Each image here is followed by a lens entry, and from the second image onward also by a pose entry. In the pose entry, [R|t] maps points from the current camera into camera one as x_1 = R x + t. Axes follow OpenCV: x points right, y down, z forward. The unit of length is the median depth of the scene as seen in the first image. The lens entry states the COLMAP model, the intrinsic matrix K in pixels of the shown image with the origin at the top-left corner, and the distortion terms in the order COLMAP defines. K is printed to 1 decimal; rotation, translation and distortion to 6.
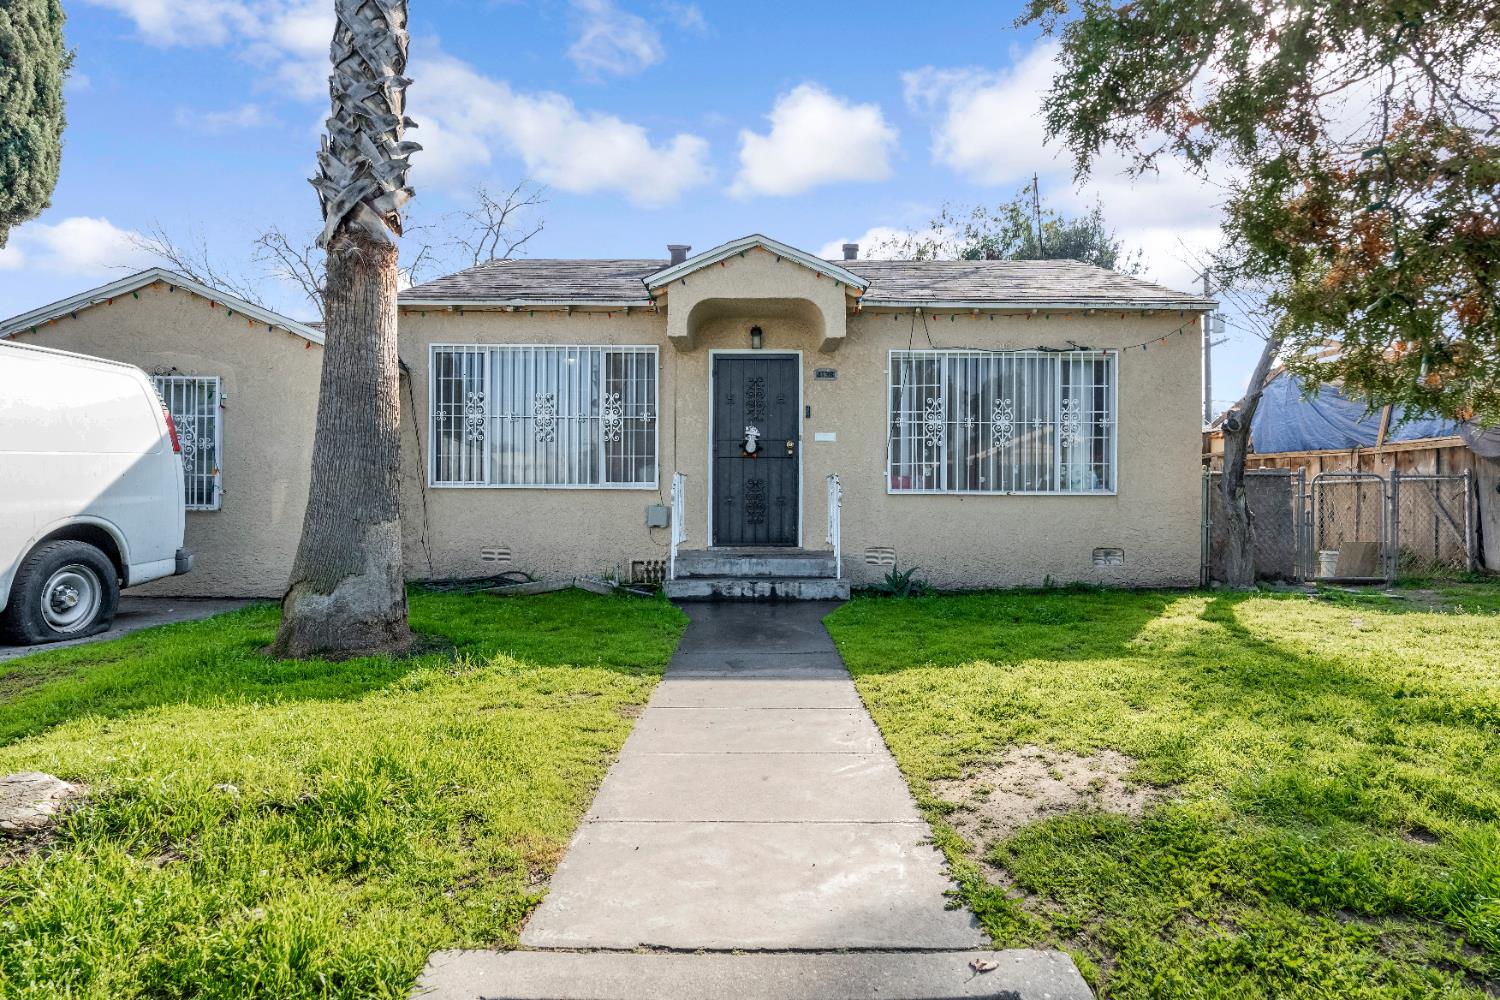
lens RADIAL K [[824.5, 0, 750.1], [0, 824.5, 501.2], [0, 0, 1]] dist [-0.000085, -0.000214]
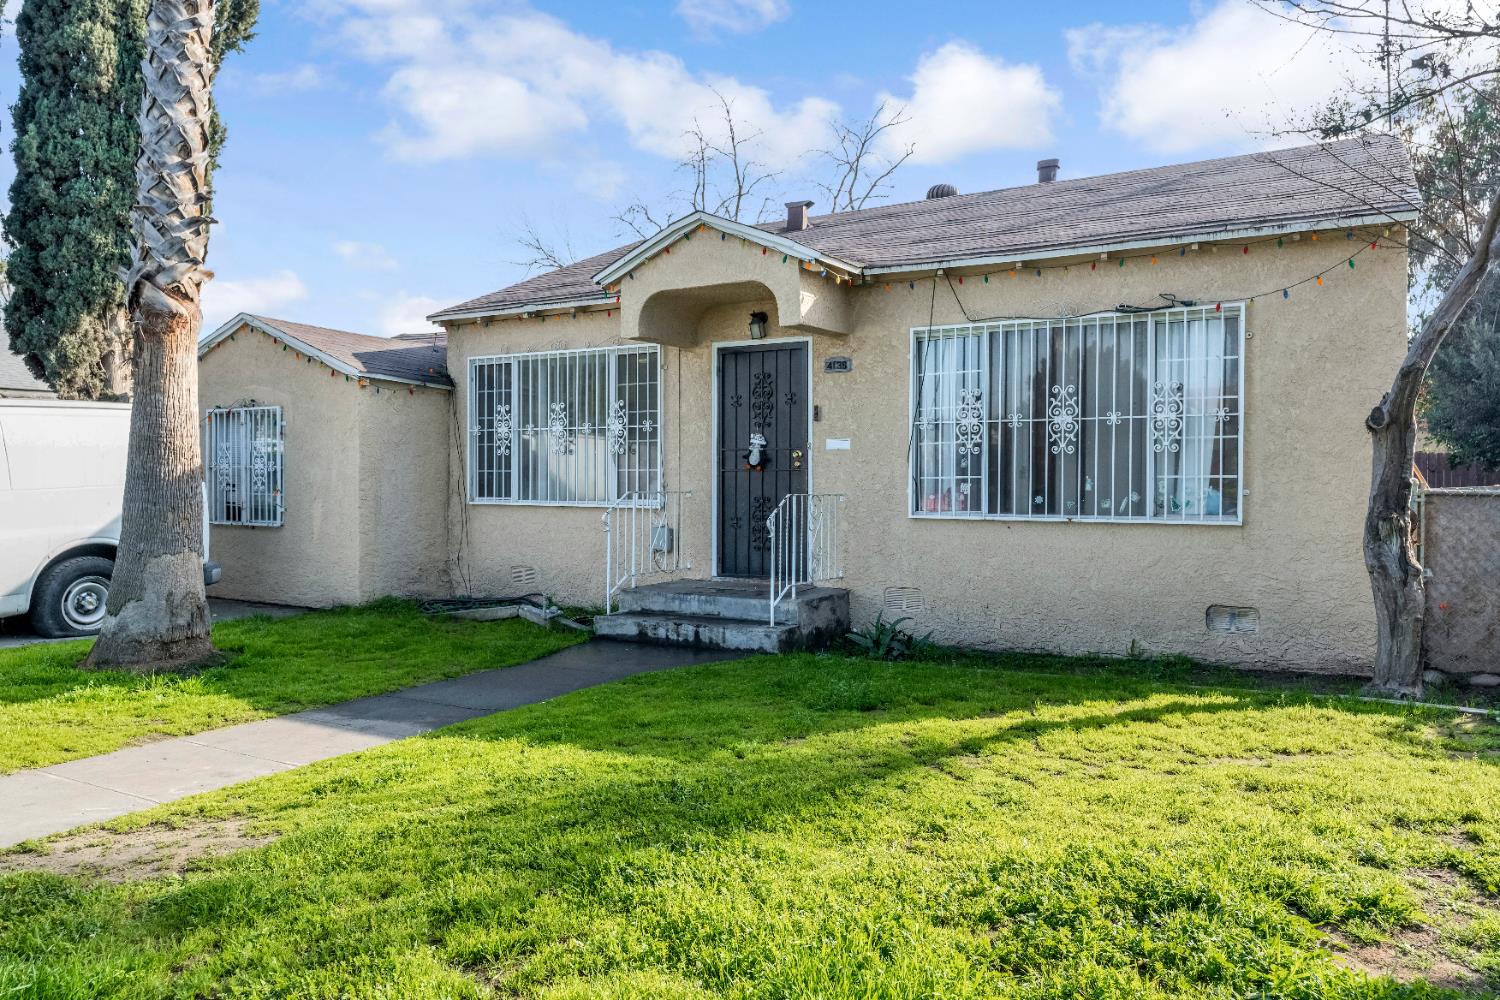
lens RADIAL K [[1080.6, 0, 751.0], [0, 1080.6, 498.0], [0, 0, 1]] dist [0.002913, 0.000186]
pose [[0.854373, 0.007318, -0.519608, 0.620385], [-0.000083, 0.999903, 0.013945, -0.045338], [0.519660, -0.011871, 0.854291, 0.080577]]
